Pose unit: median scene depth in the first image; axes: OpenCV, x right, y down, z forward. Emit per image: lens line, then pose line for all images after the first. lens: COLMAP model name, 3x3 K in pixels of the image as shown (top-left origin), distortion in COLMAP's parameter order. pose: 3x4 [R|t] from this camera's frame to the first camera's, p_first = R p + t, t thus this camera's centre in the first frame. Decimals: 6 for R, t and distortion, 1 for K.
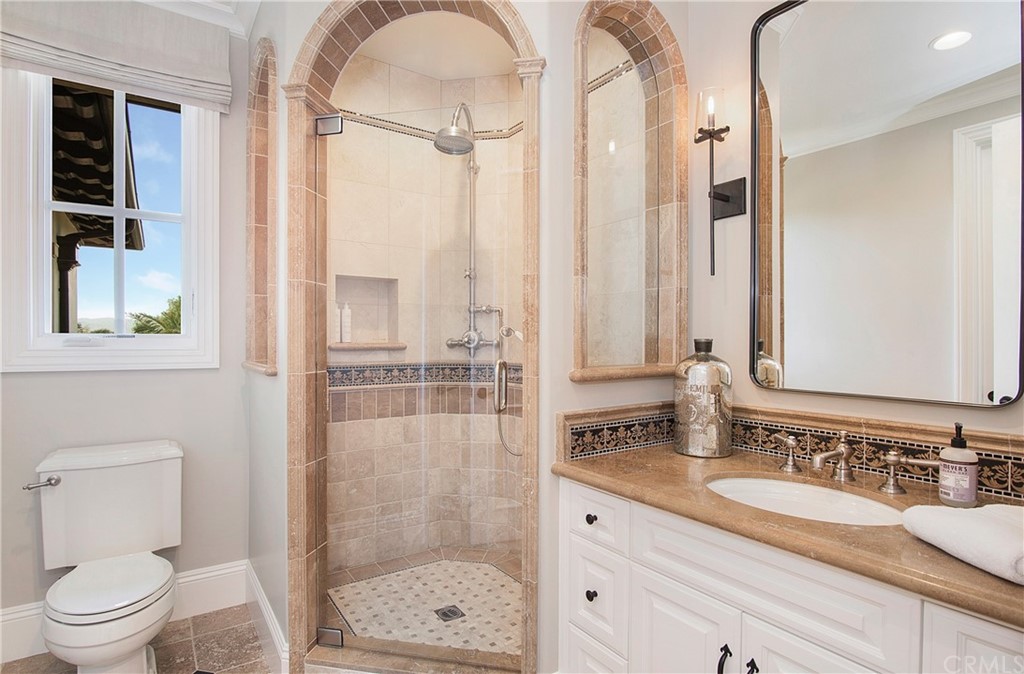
lens RADIAL K [[513.8, 0, 518.8], [0, 513.8, 334.9], [0, 0, 1]] dist [-0.019537, -0.000038]
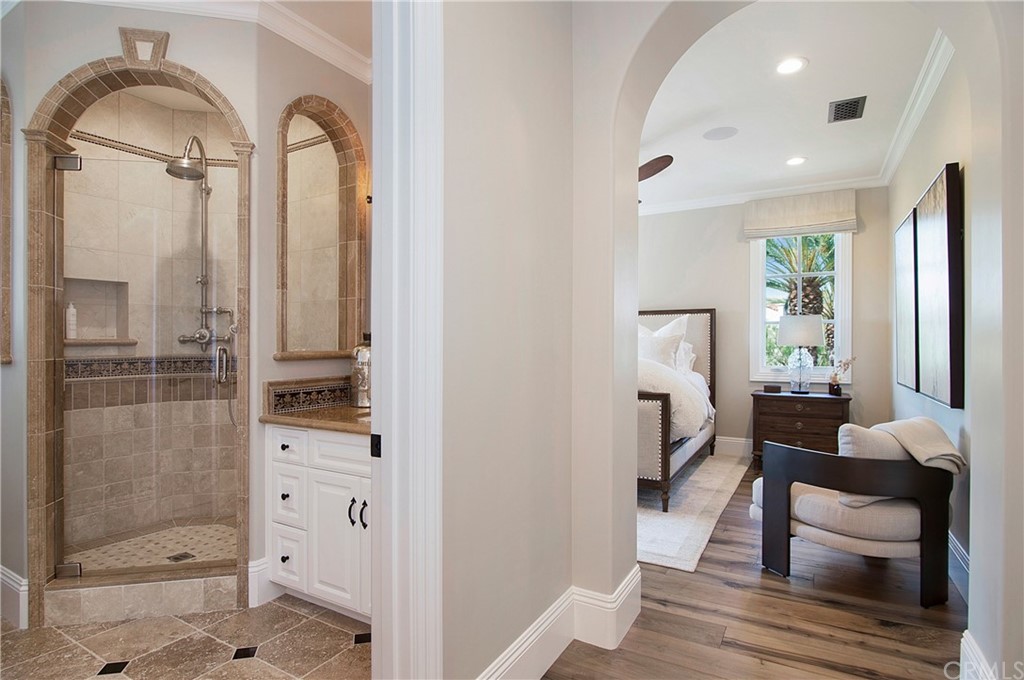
lens RADIAL K [[524.9, 0, 510.5], [0, 524.9, 332.8], [0, 0, 1]] dist [-0.025644, 0.014495]
pose [[0.911877, -0.001541, 0.410461, 0.067334], [0.005346, 0.999953, -0.008121, 0.016783], [-0.410429, 0.009600, 0.911842, -0.421069]]
